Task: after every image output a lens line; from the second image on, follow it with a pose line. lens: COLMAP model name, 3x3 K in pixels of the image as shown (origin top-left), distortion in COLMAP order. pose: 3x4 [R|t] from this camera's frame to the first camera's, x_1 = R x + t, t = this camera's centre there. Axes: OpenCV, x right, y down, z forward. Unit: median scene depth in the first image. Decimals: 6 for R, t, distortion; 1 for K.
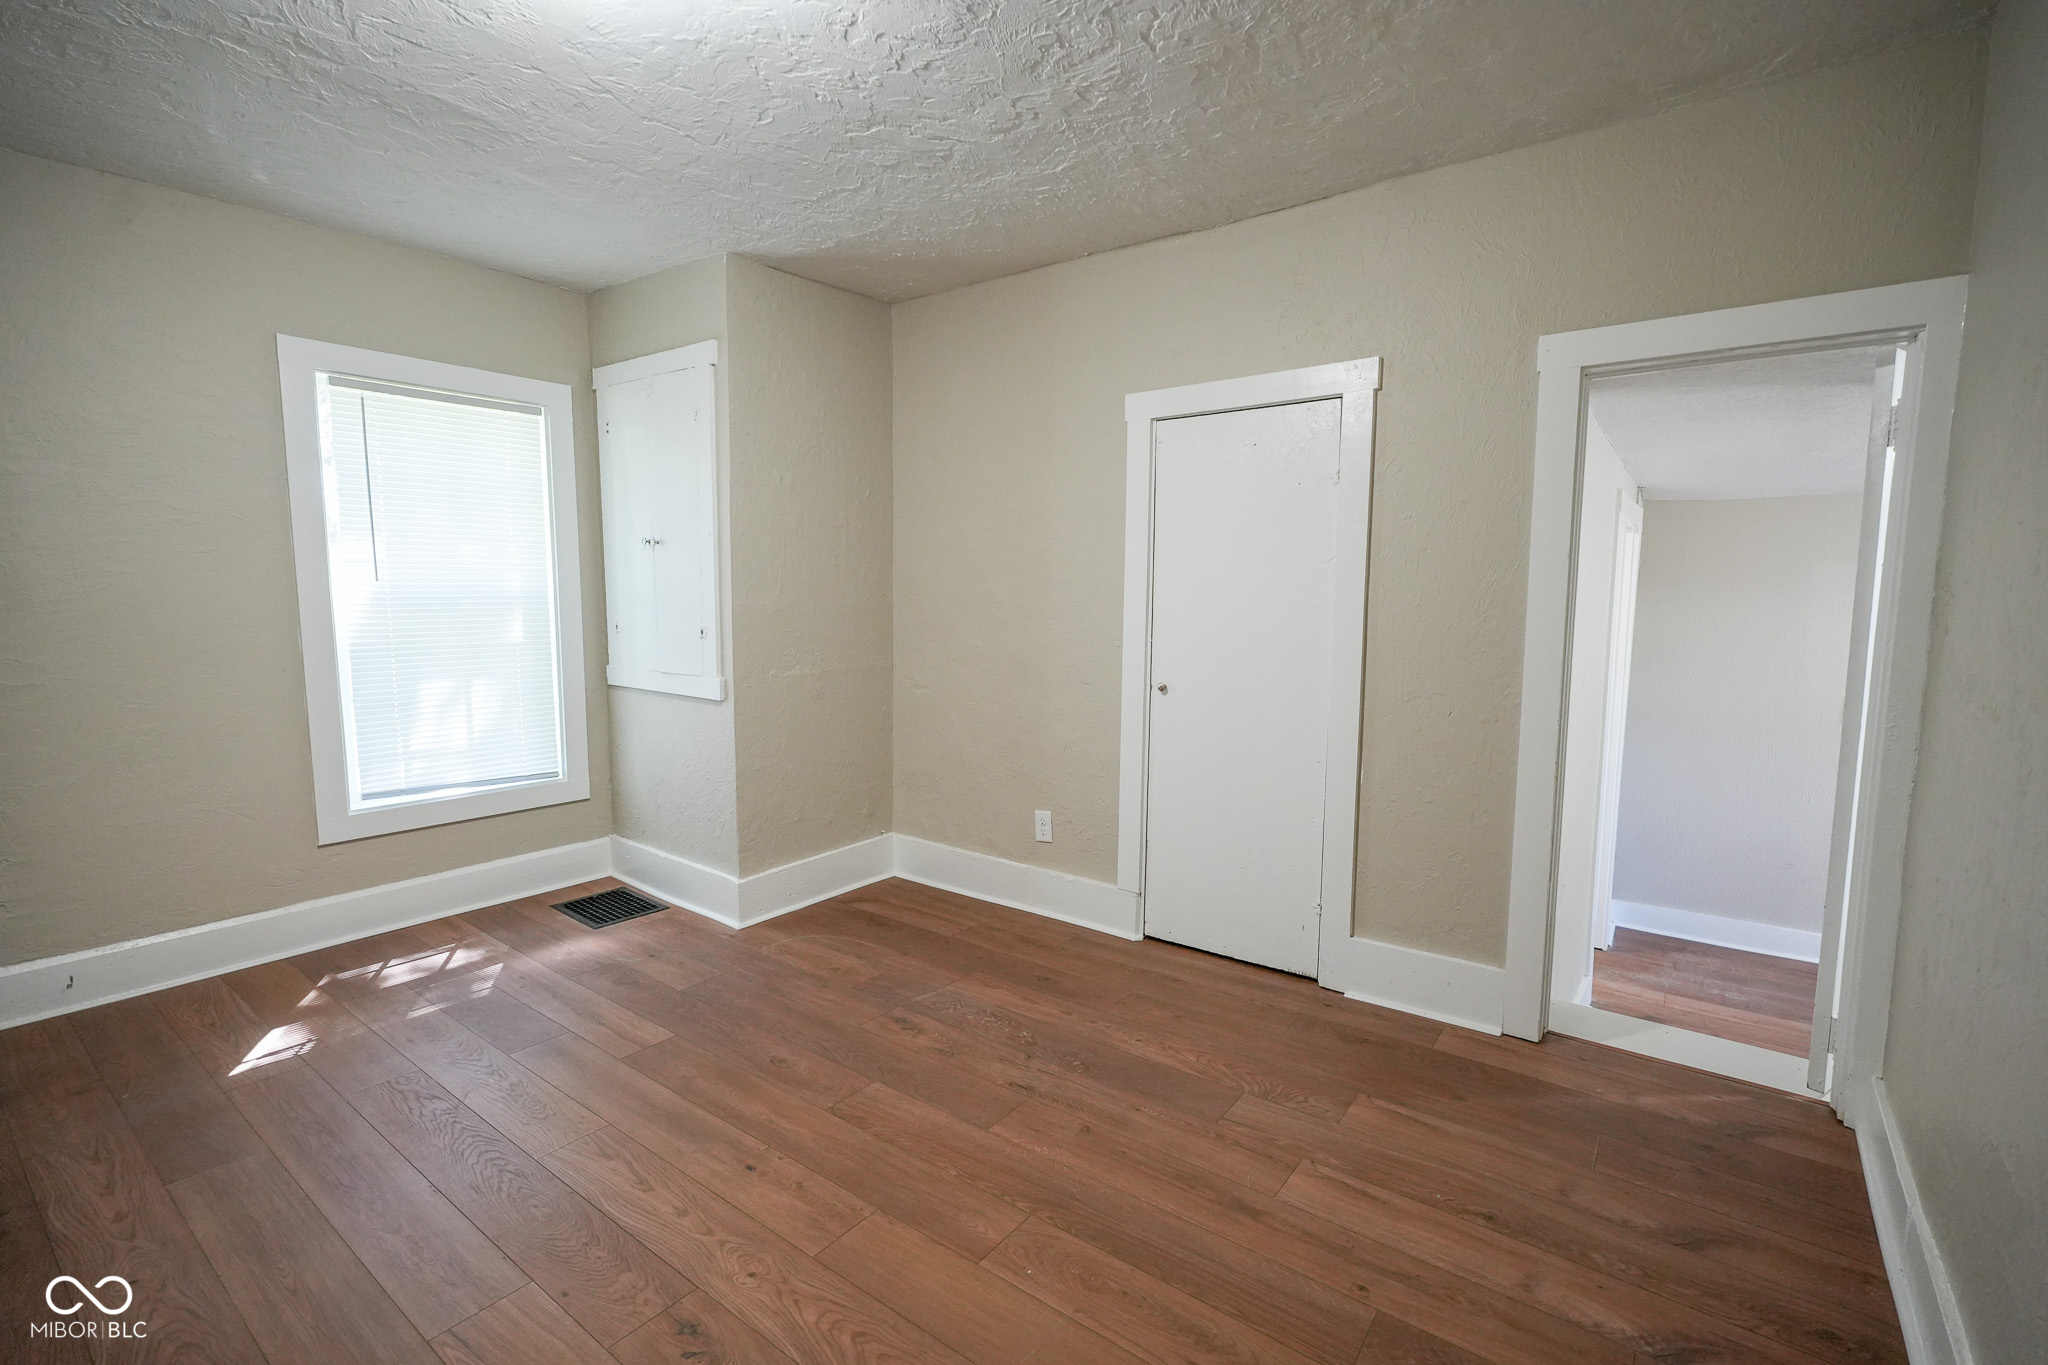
lens RADIAL K [[917.5, 0, 1029.2], [0, 917.5, 684.2], [0, 0, 1]] dist [-0.002446, -0.000099]
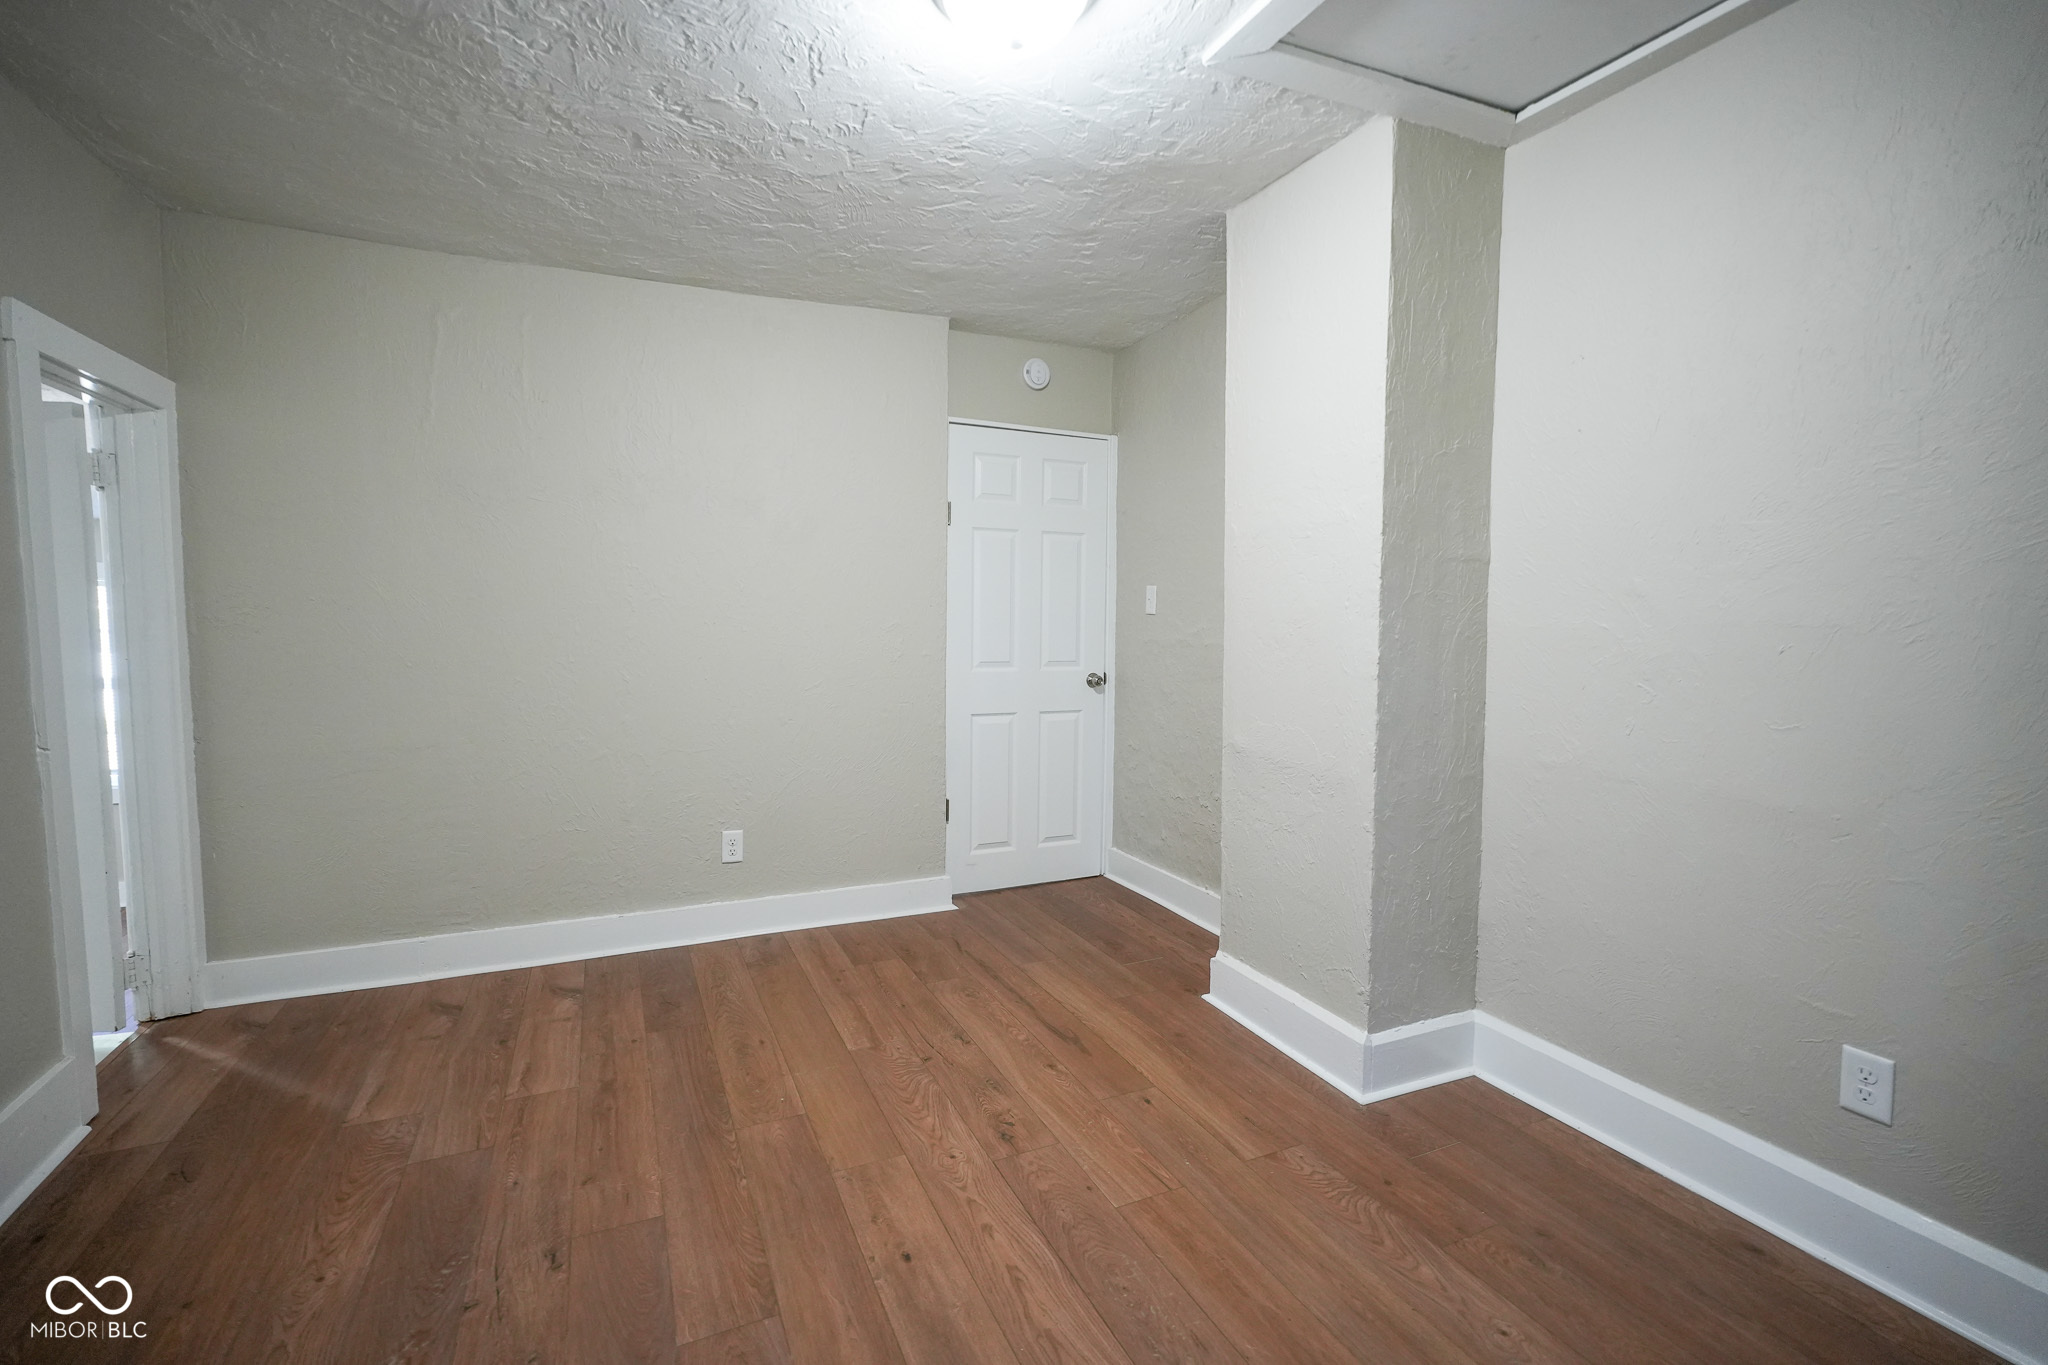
lens RADIAL K [[917.5, 0, 1022.5], [0, 917.5, 680.8], [0, 0, 1]] dist [-0.002446, -0.000099]
pose [[-0.879152, -0.043308, 0.474570, -0.865018], [0.042554, 0.984749, 0.168698, -0.178055], [-0.474638, 0.168505, -0.863901, 1.752953]]
